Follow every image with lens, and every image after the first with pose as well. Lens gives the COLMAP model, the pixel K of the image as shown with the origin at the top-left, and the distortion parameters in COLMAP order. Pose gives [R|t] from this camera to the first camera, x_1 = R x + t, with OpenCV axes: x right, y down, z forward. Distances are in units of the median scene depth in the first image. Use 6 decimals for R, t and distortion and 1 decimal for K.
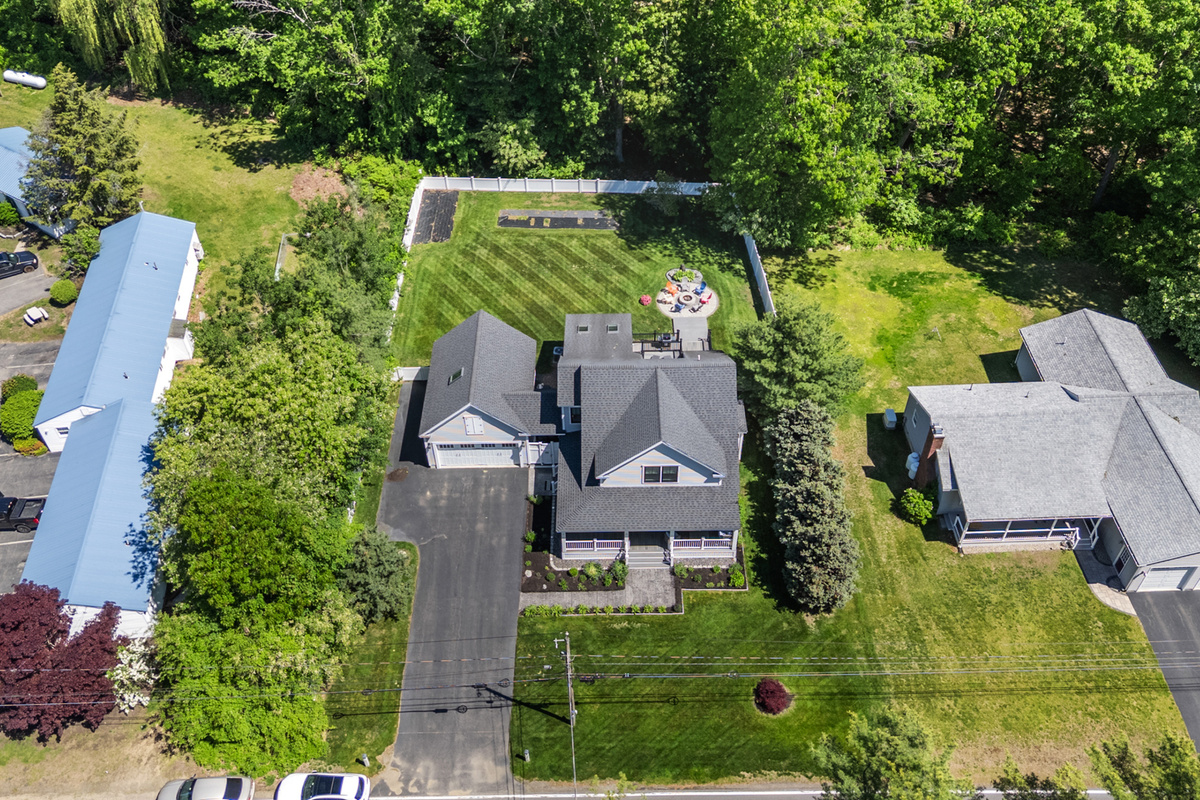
lens RADIAL K [[1054.5, 0, 600.0], [0, 1054.5, 400.0], [0, 0, 1]] dist [0.063754, -0.090710]
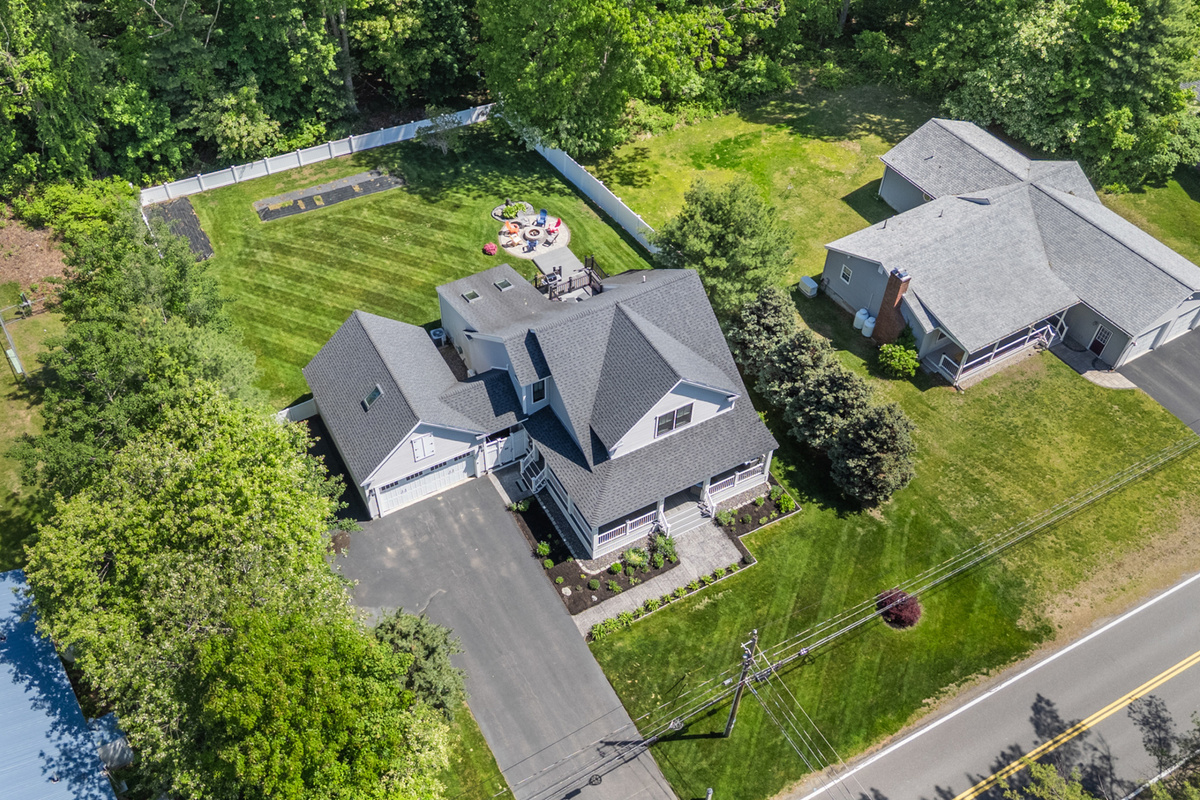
lens RADIAL K [[1054.5, 0, 600.0], [0, 1054.5, 400.0], [0, 0, 1]] dist [0.063754, -0.090710]
pose [[0.888485, -0.339607, 0.308645, -0.183641], [0.326433, 0.940427, 0.095077, -0.032142], [-0.322547, 0.016278, 0.946414, 0.164995]]
